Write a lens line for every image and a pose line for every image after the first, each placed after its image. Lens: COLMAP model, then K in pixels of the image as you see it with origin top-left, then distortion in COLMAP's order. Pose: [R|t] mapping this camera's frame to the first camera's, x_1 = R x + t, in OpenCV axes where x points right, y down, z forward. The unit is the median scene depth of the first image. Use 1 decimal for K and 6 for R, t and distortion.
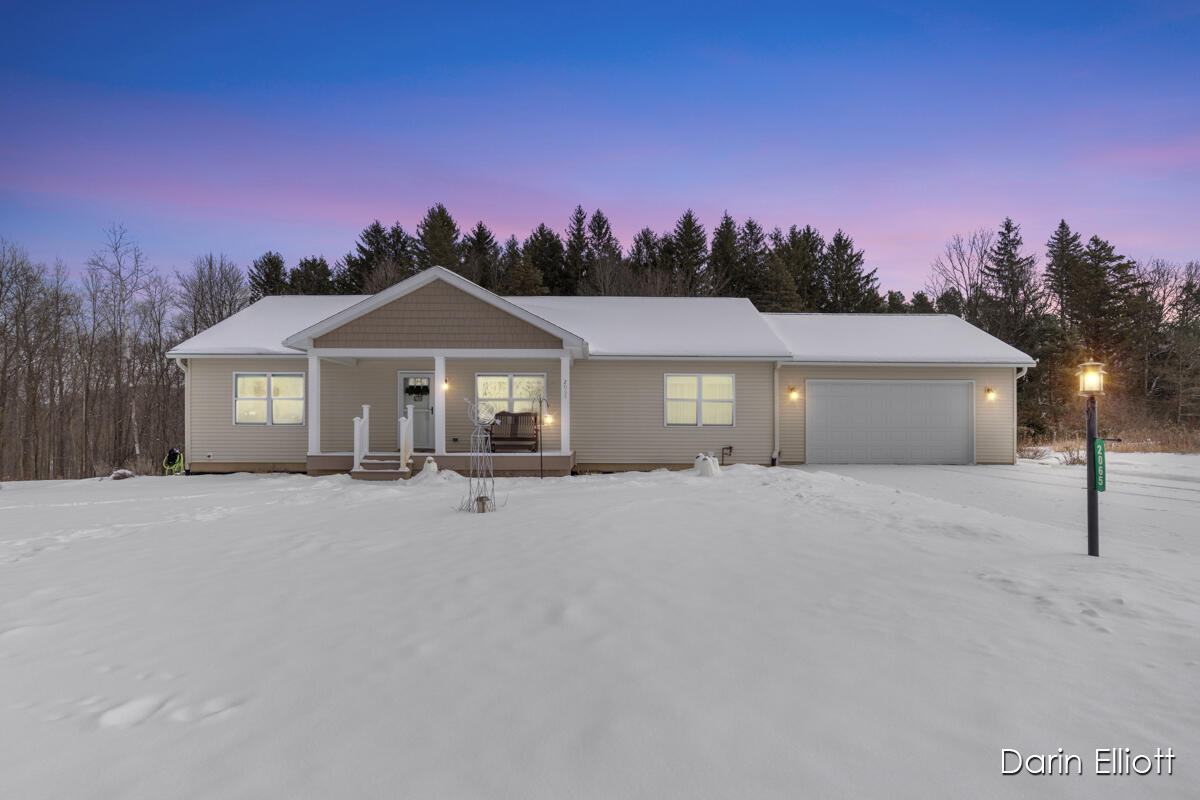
lens RADIAL K [[654.9, 0, 600.0], [0, 654.9, 400.0], [0, 0, 1]] dist [-0.003782, -0.001455]
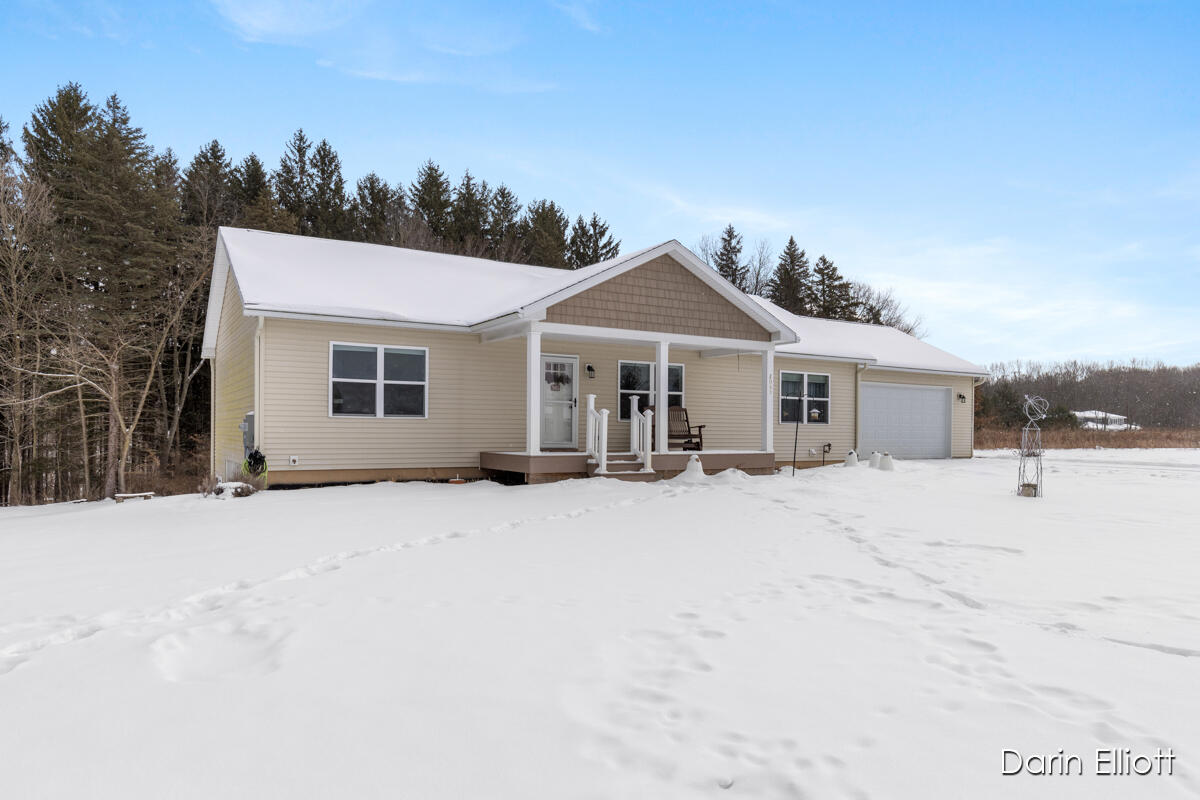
lens RADIAL K [[795.1, 0, 600.0], [0, 795.1, 400.0], [0, 0, 1]] dist [0.017438, -0.000758]
pose [[0.852075, 0.024595, 0.522841, -0.732775], [-0.028963, 0.999580, 0.000180, 0.011592], [-0.522617, -0.015297, 0.852430, 0.111830]]
